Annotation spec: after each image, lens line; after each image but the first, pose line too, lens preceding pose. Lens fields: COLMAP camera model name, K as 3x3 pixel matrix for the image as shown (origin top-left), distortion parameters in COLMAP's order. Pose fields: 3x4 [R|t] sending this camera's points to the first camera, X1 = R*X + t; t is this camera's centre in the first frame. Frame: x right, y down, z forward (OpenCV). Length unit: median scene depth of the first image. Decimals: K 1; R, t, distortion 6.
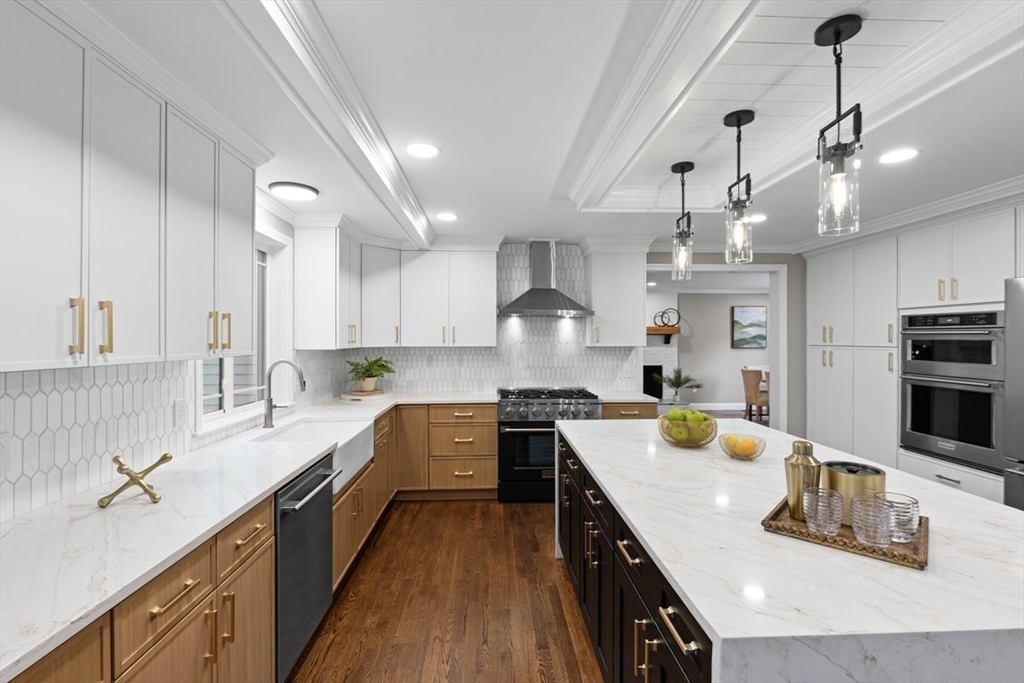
lens RADIAL K [[464.6, 0, 512.0], [0, 464.6, 341.5], [0, 0, 1]] dist [-0.000373, 0.000070]
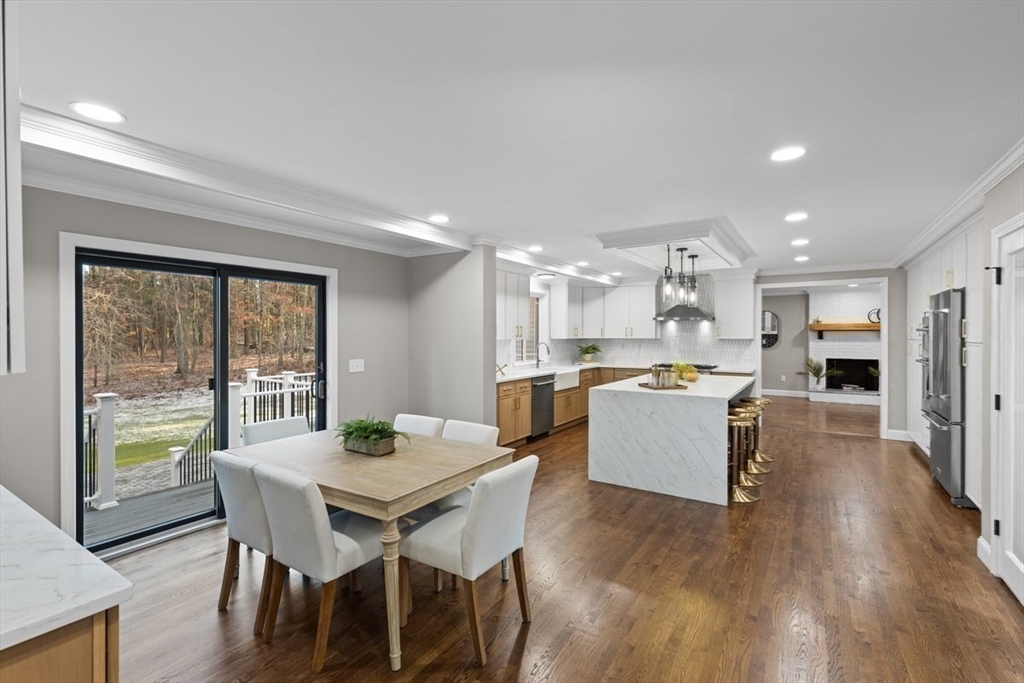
lens RADIAL K [[464.6, 0, 512.0], [0, 464.6, 341.5], [0, 0, 1]] dist [-0.000373, 0.000070]
pose [[0.816146, 0.006840, -0.577806, 0.567858], [-0.003358, 0.999969, 0.007095, 0.012440], [0.577837, -0.003851, 0.816143, -0.791671]]
